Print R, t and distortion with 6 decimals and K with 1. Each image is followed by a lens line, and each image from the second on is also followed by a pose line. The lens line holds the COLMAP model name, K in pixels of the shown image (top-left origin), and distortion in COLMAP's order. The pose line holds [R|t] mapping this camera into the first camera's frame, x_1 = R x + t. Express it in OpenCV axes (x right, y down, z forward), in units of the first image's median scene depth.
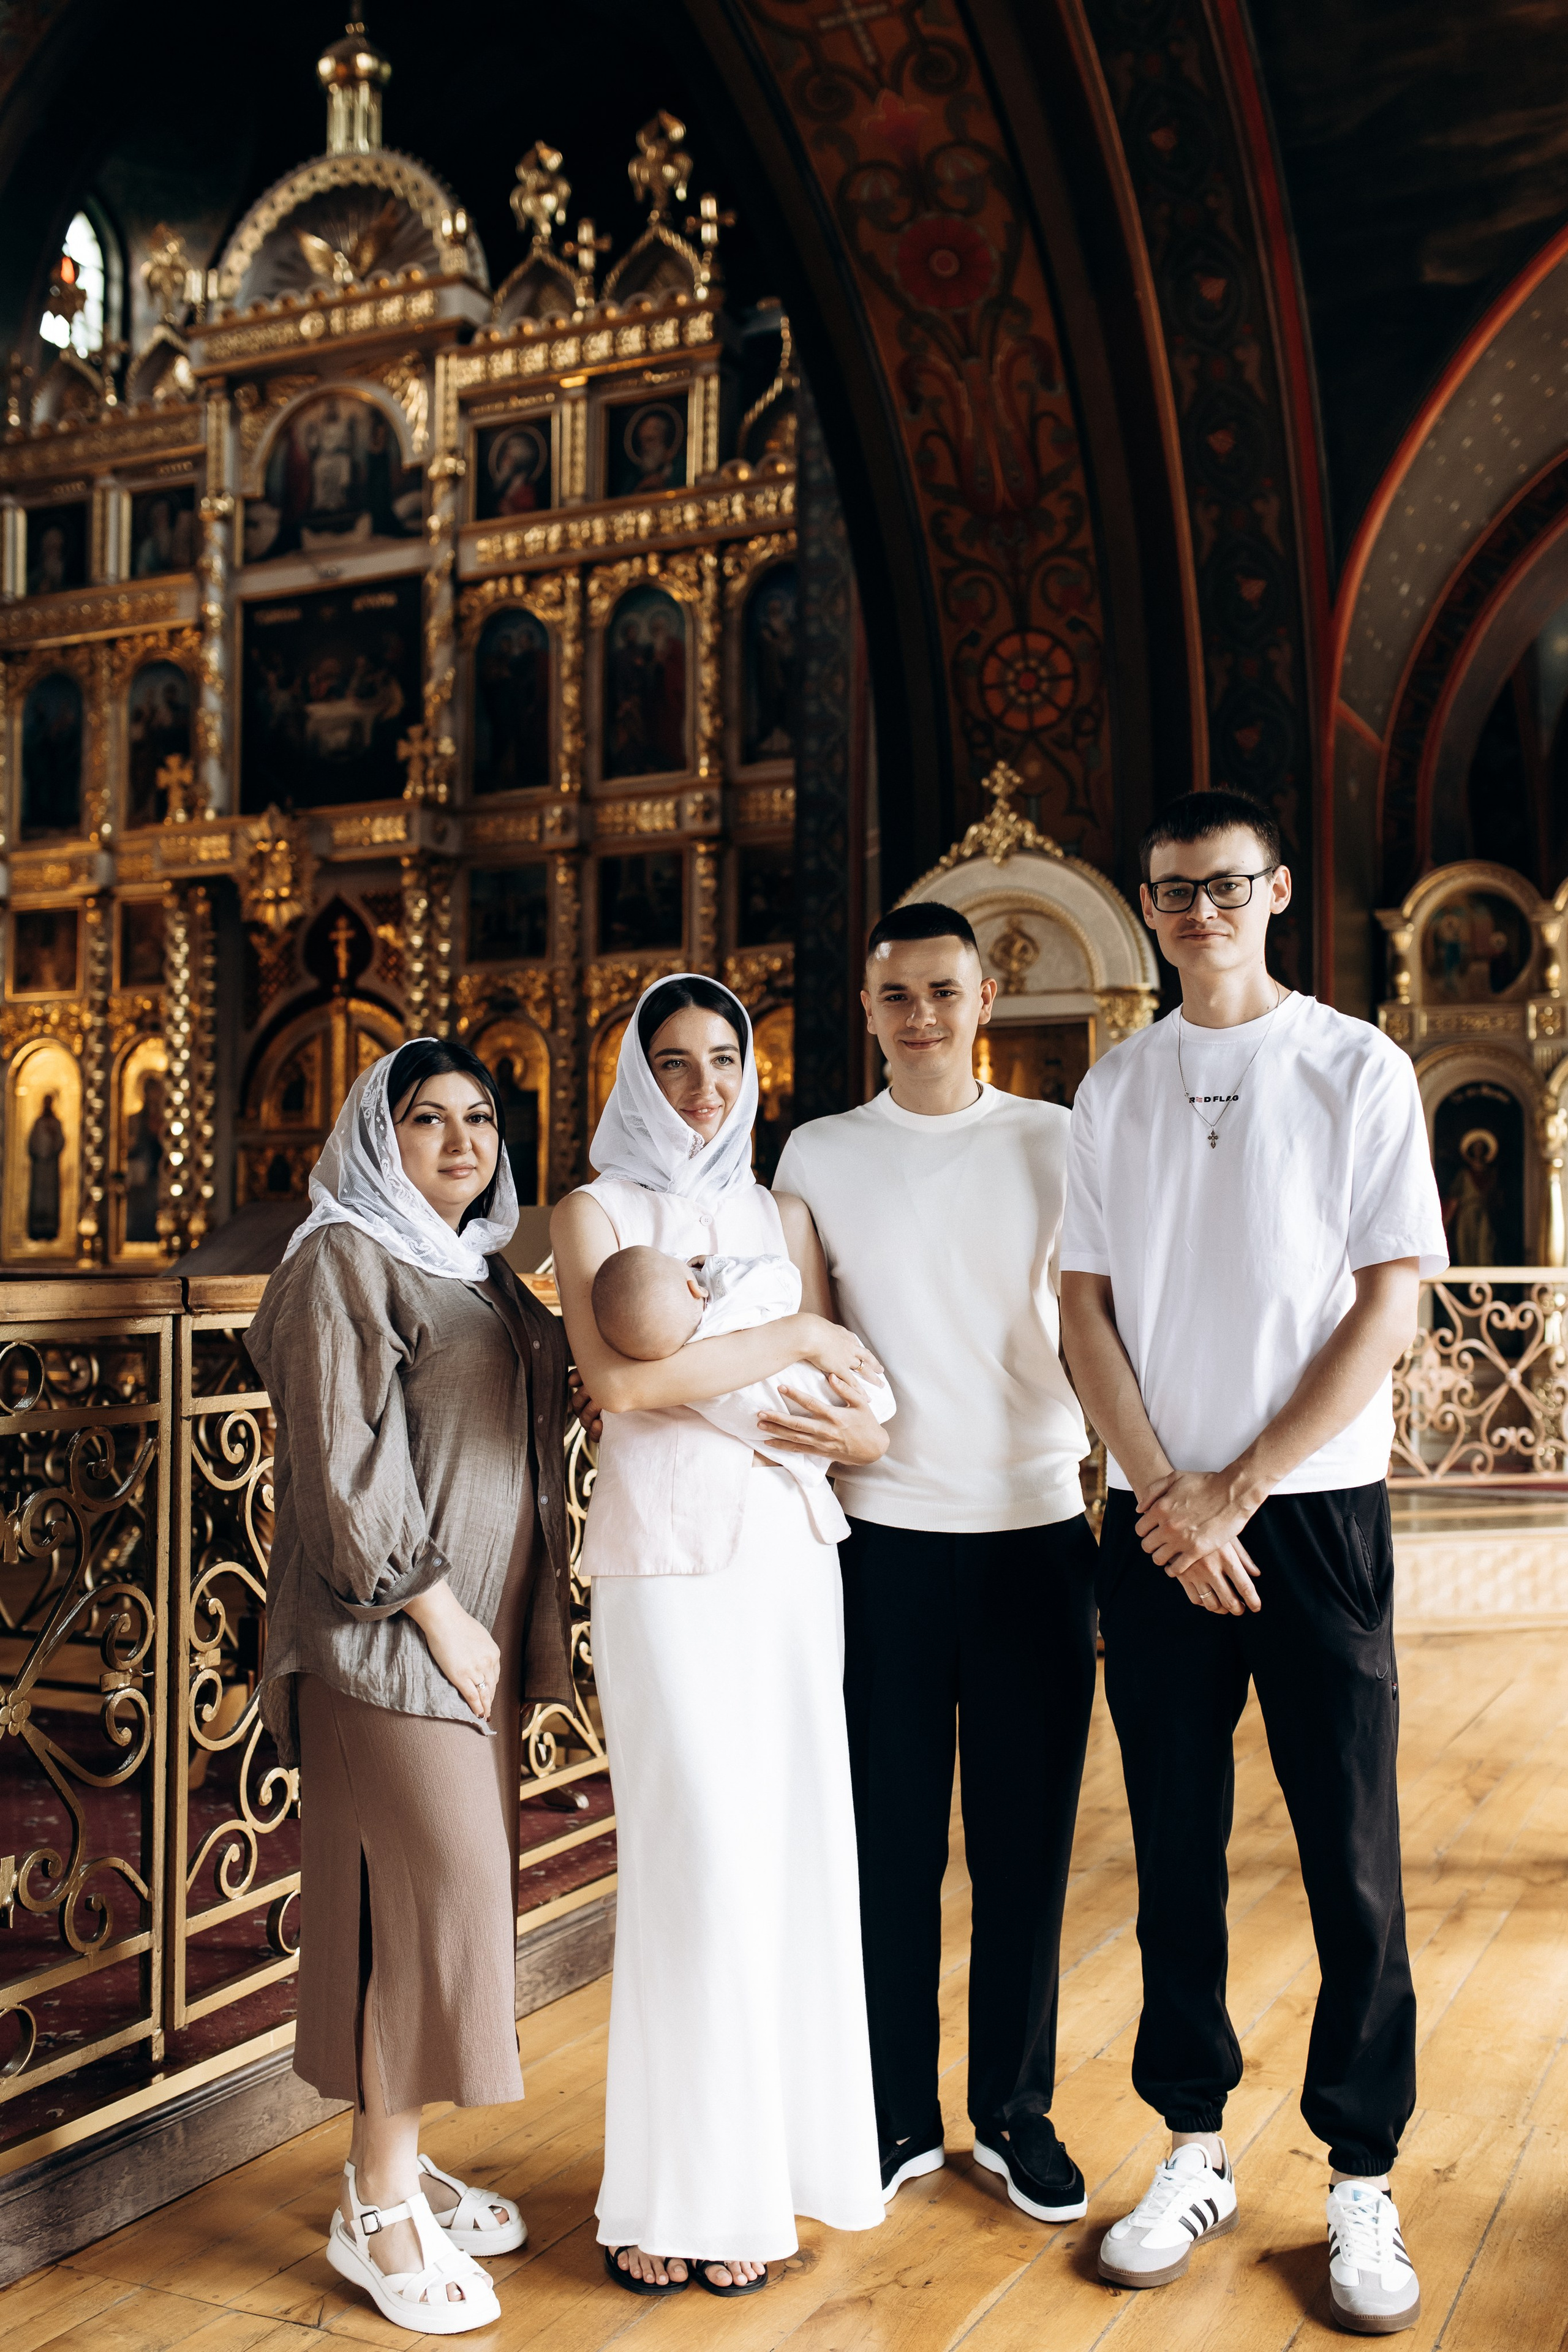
lens RADIAL K [[2337.7, 0, 757.7], [0, 2337.7, 1203.4], [0, 0, 1]] dist [-0.010131, 0.000000]
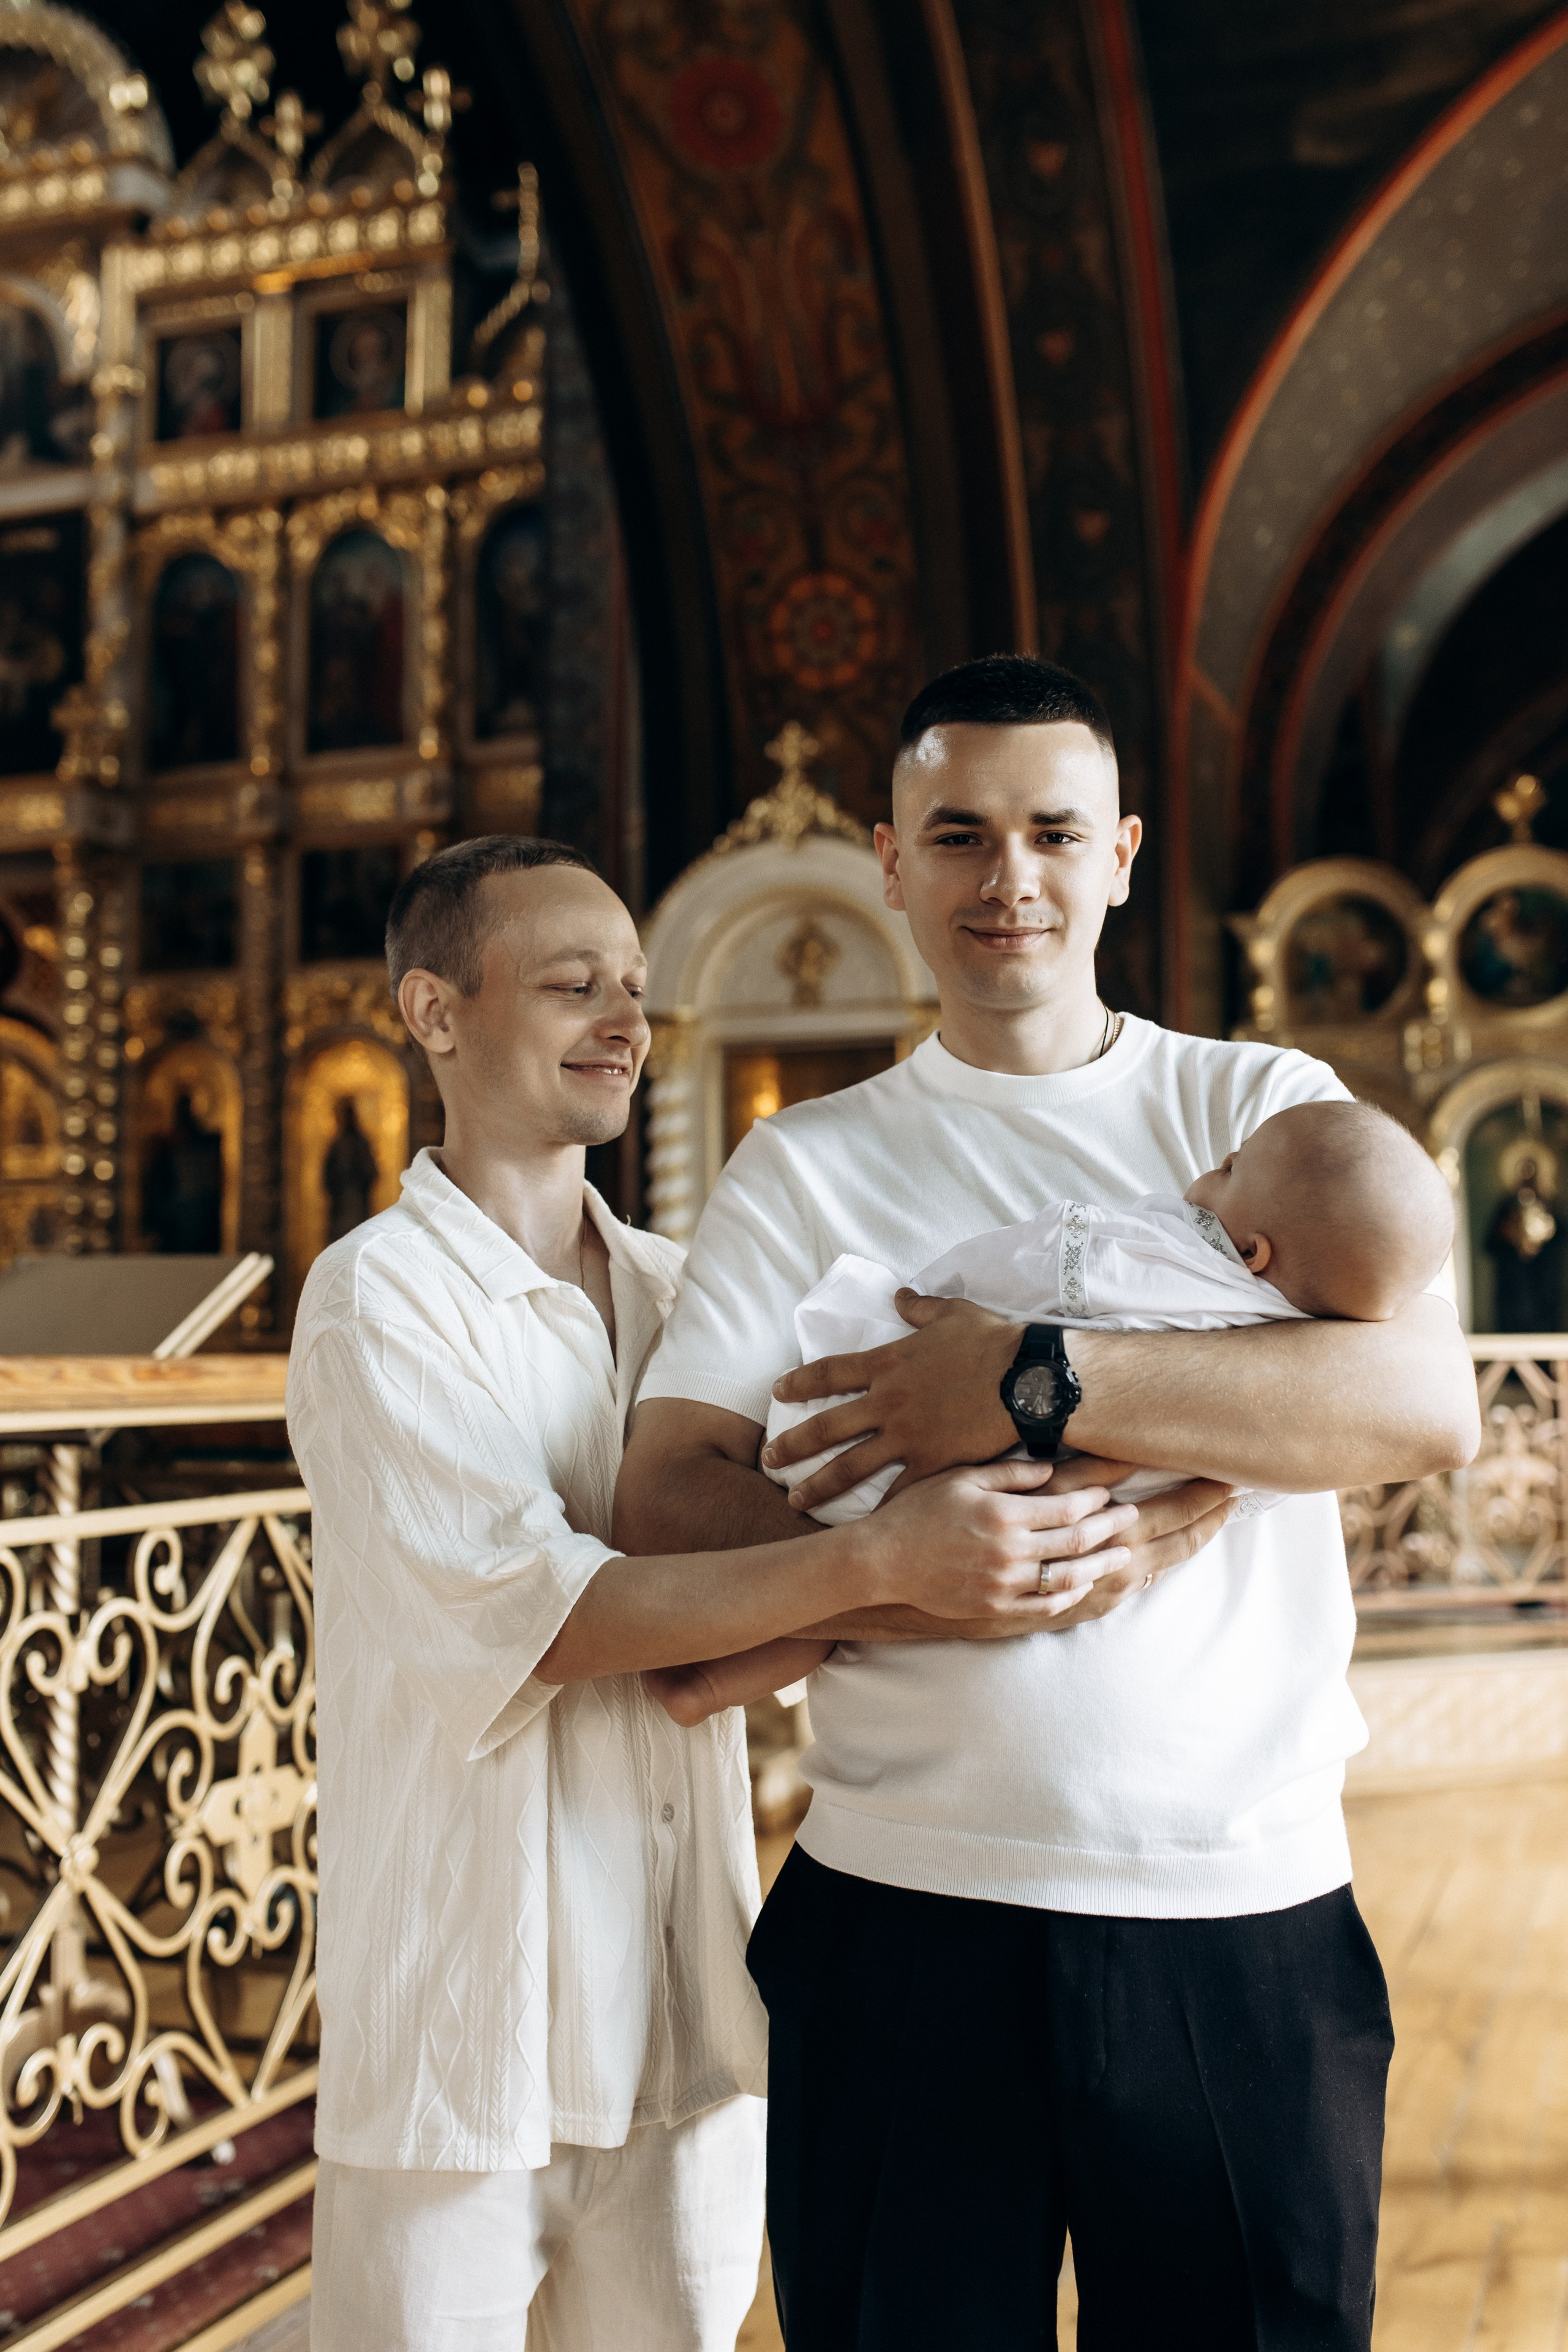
lens RADIAL K [[2519.9, 0, 791.7], [0, 2519.9, 1179.9], [0, 0, 1]] dist [-0.003355, 0.000000]
pose [[0.993081, 0.002056, 0.117414, 0.000361], [0.002320, 0.999308, -0.037122, 0.003301], [-0.117409, 0.037137, 0.992389, 0.120458]]
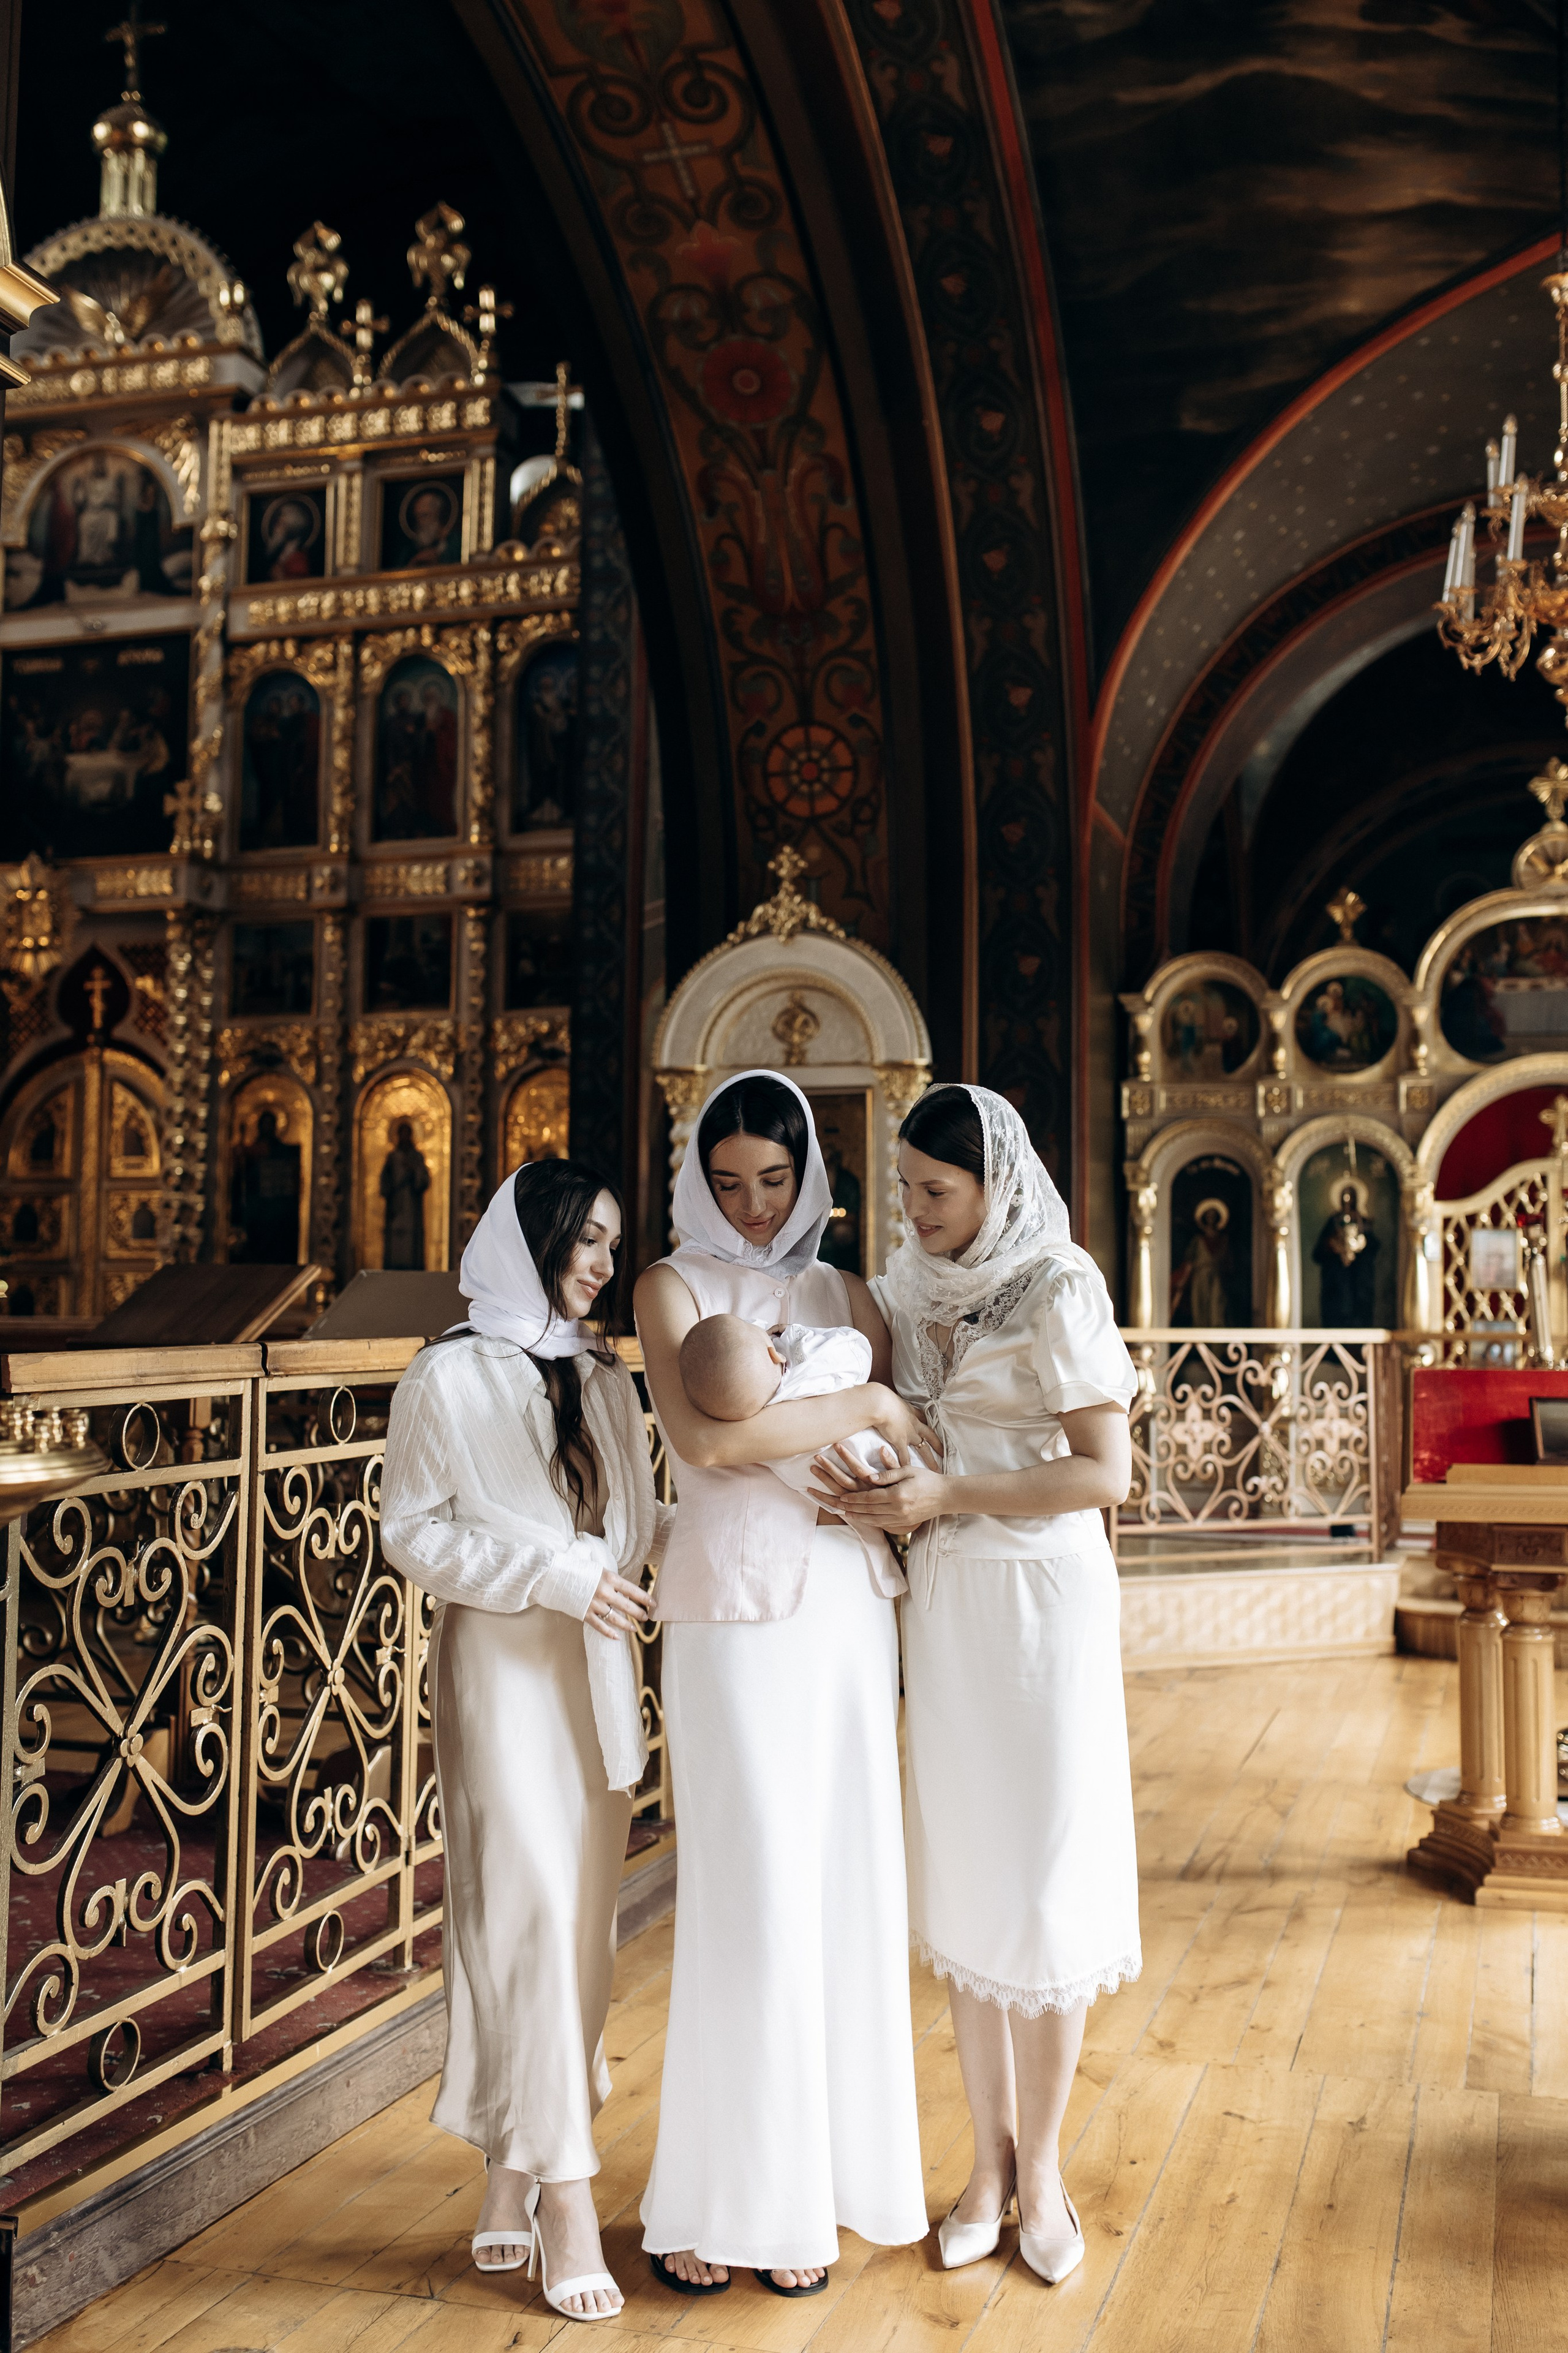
lens RADIAL K [[2338.5, 0, 773.7], [0, 2338.5, 1154.6], [0, 0, 1]] dist [-0.010131, 0.000000]
pose [[0.988353, 0.017260, 0.151196, -0.056374], [-0.010950, 0.999038, -0.042467, -0.004029], [-0.151784, 0.040317, 0.987591, -0.038166]]
